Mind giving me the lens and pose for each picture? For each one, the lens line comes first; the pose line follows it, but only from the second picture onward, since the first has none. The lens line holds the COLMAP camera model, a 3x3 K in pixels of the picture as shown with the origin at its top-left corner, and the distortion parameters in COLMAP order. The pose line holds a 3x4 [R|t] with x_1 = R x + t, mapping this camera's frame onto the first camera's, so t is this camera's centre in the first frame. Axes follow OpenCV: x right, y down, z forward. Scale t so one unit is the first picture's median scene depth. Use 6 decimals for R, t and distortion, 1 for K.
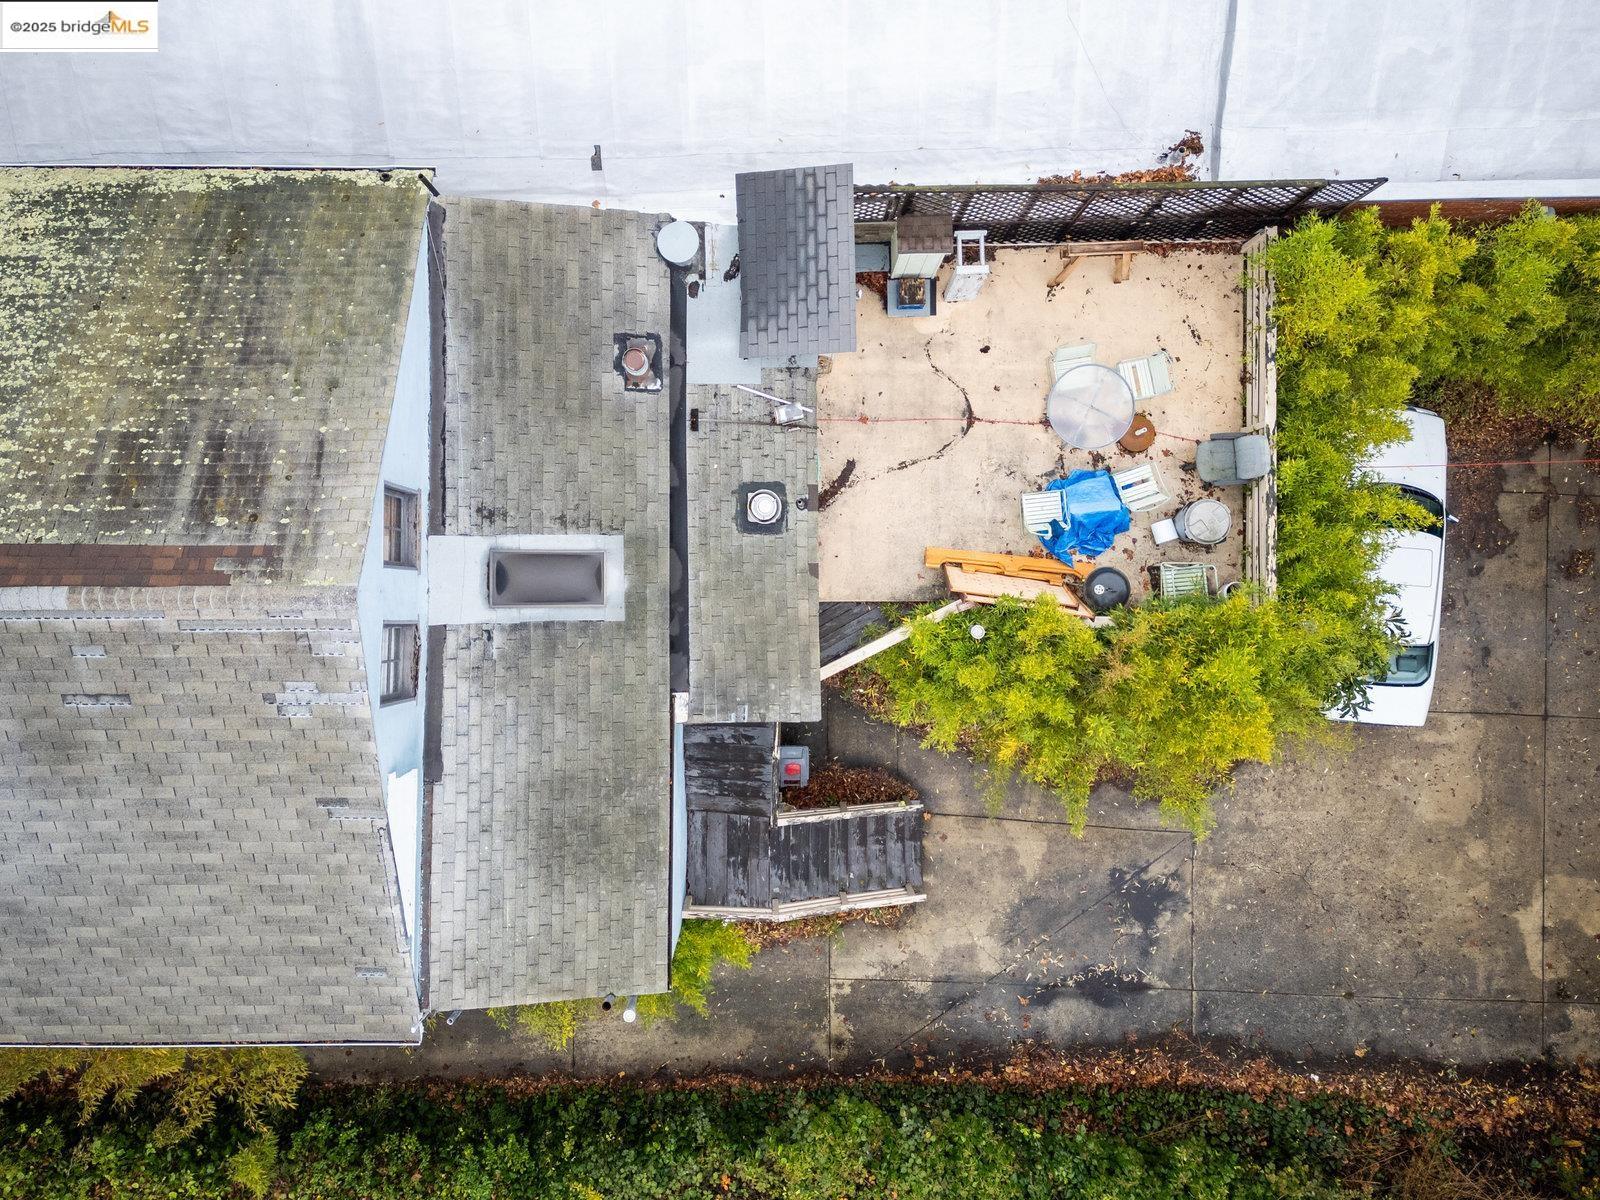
lens RADIAL K [[1279.3, 0, 769.5], [0, 1279.3, 558.3], [0, 0, 1]] dist [0.078839, -0.076345]
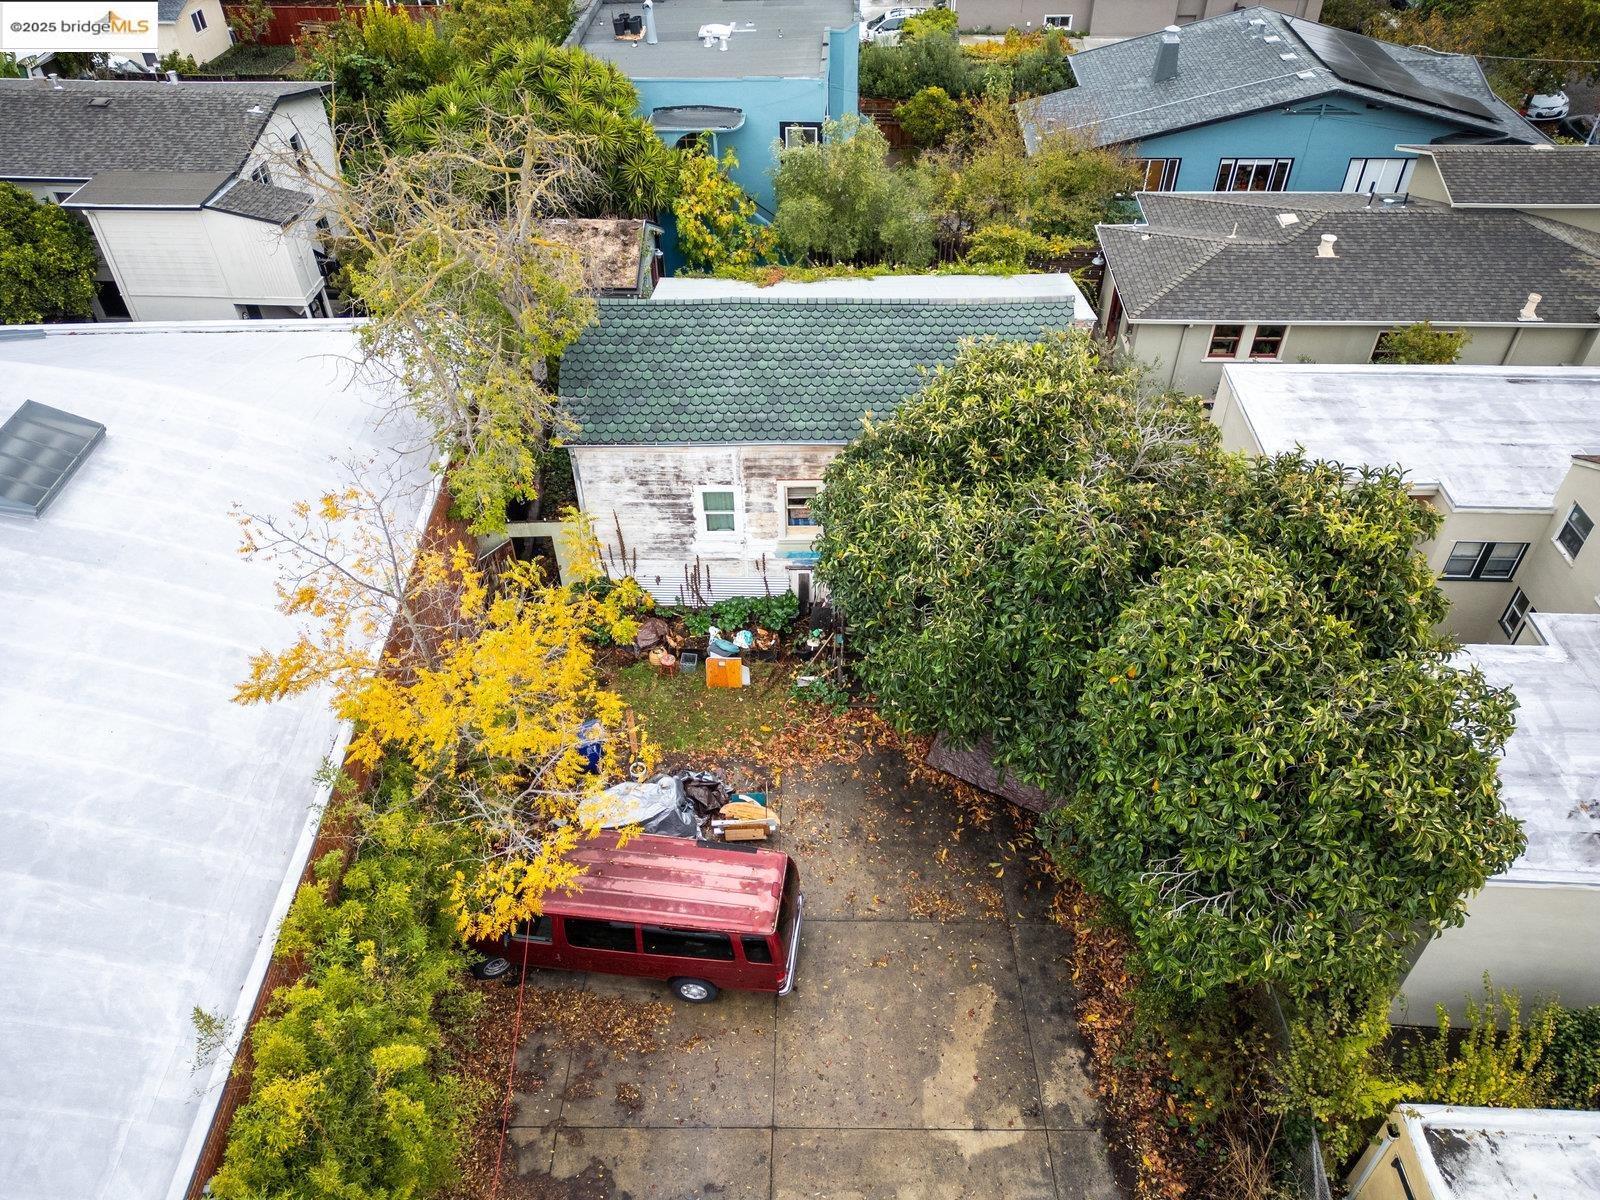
lens RADIAL K [[1109.0, 0, 798.0], [0, 1109.0, 599.3], [0, 0, 1]] dist [0.084685, -0.079019]
pose [[-0.023872, -0.652346, 0.757545, 0.236191], [0.999283, 0.006711, 0.037269, 0.130142], [-0.029396, 0.757892, 0.651718, 0.119140]]
